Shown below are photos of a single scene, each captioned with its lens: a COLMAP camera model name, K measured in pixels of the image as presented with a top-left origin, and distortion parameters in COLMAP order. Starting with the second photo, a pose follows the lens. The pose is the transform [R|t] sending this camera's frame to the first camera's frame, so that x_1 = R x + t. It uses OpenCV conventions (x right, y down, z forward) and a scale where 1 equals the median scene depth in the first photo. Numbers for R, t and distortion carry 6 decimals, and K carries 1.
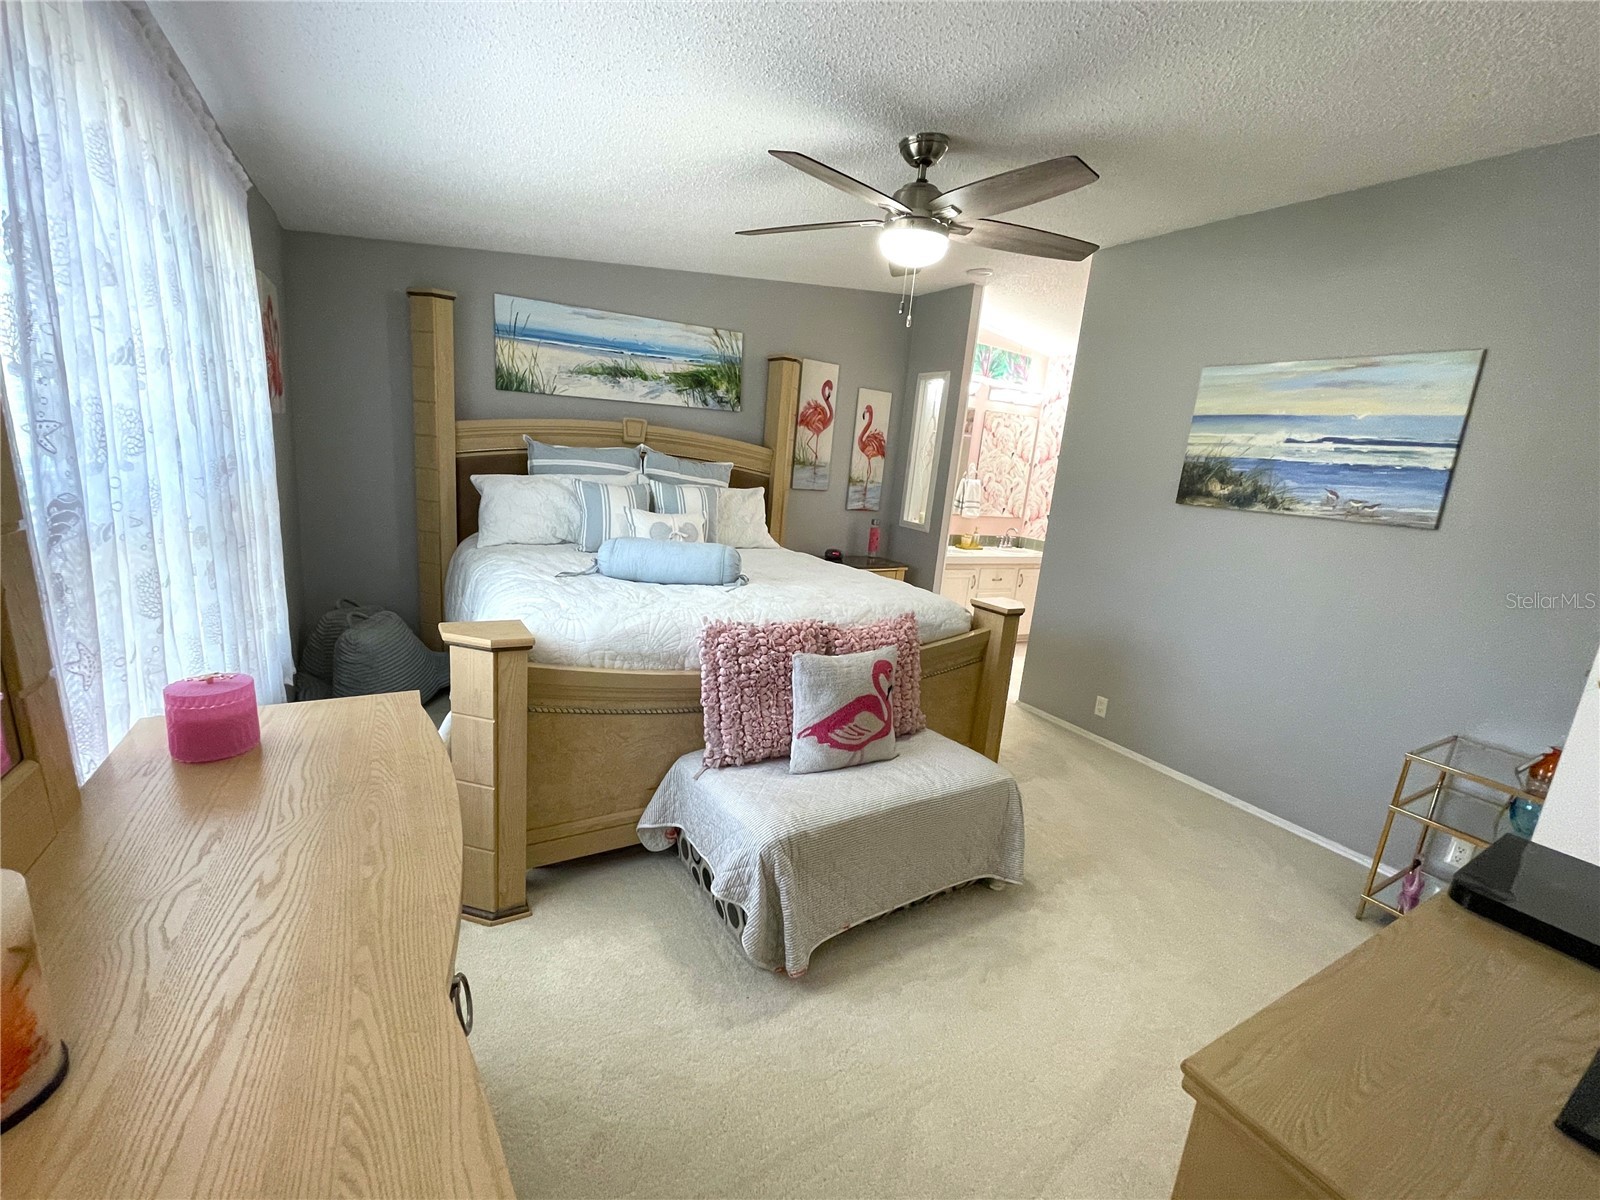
lens RADIAL K [[638.9, 0, 801.6], [0, 638.9, 595.1], [0, 0, 1]] dist [-0.001383, -0.000017]
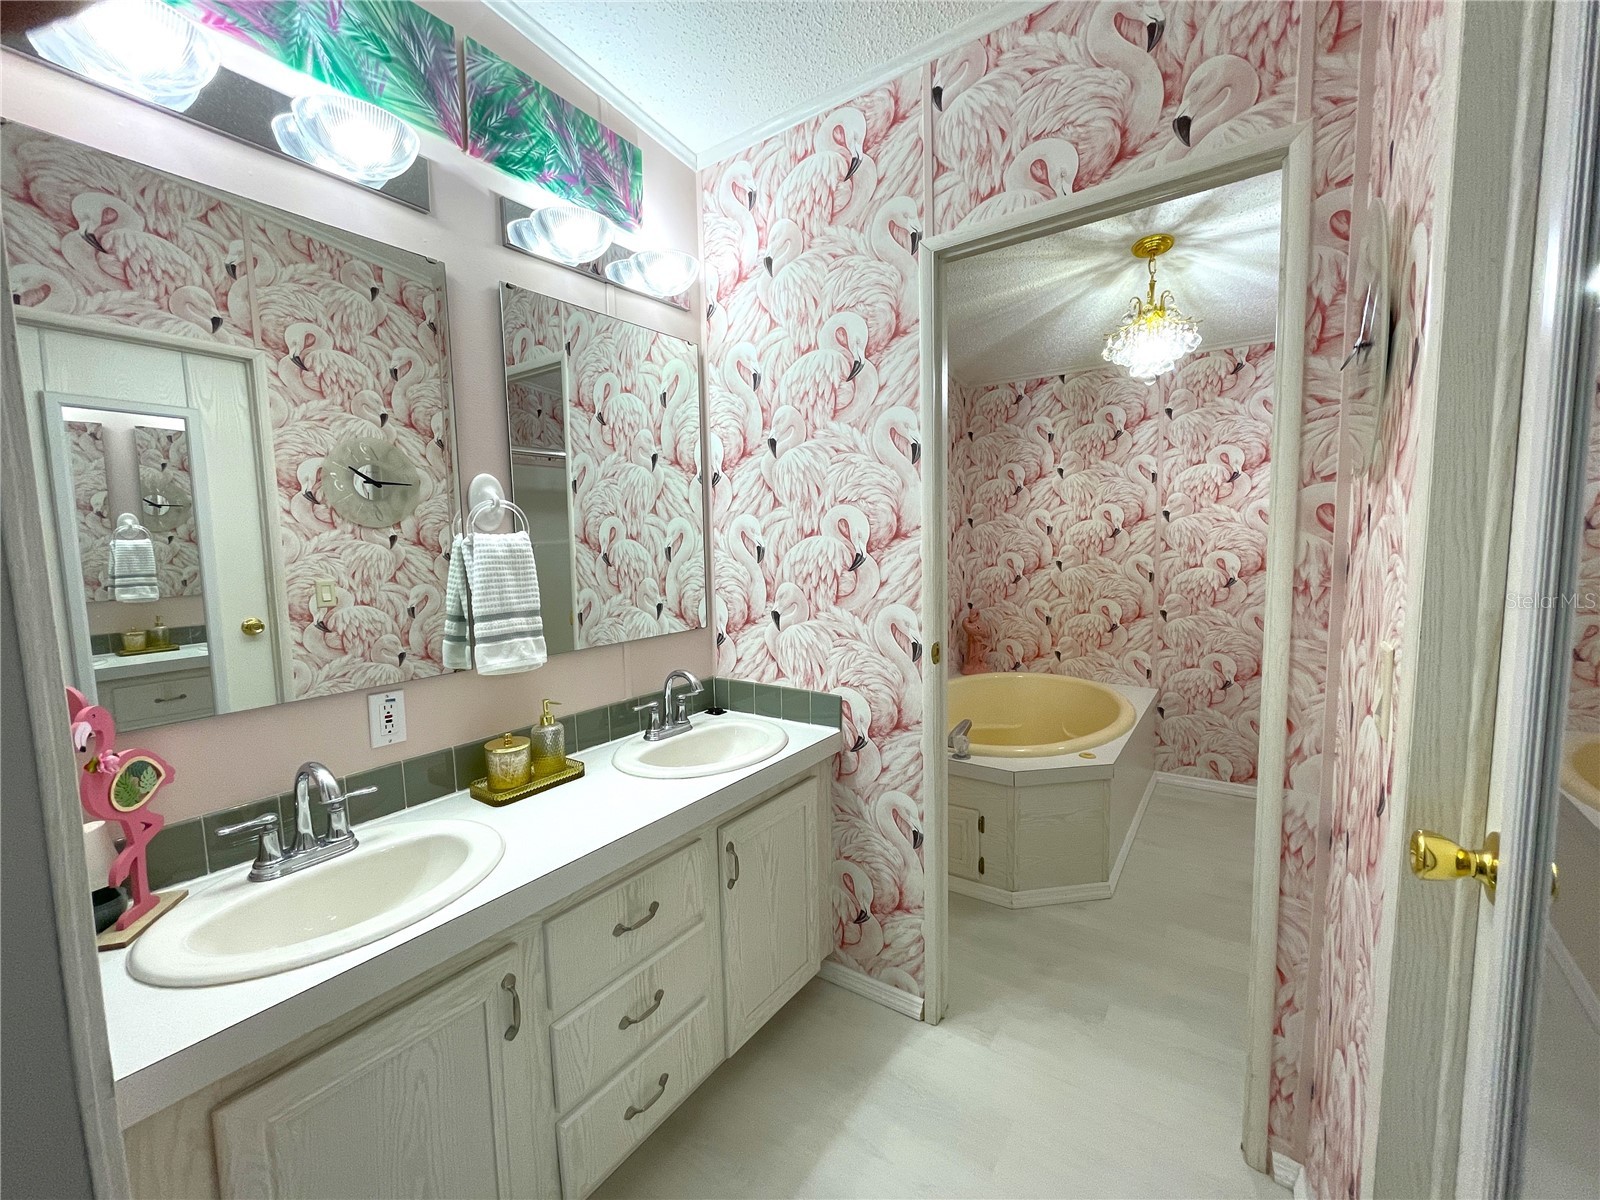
lens RADIAL K [[638.9, 0, 804.2], [0, 638.9, 599.7], [0, 0, 1]] dist [-0.001383, -0.000017]
pose [[0.900662, -0.146206, 0.409185, 0.251801], [0.189279, 0.979663, -0.066580, -0.102985], [-0.391129, 0.137416, 0.910019, 0.658655]]
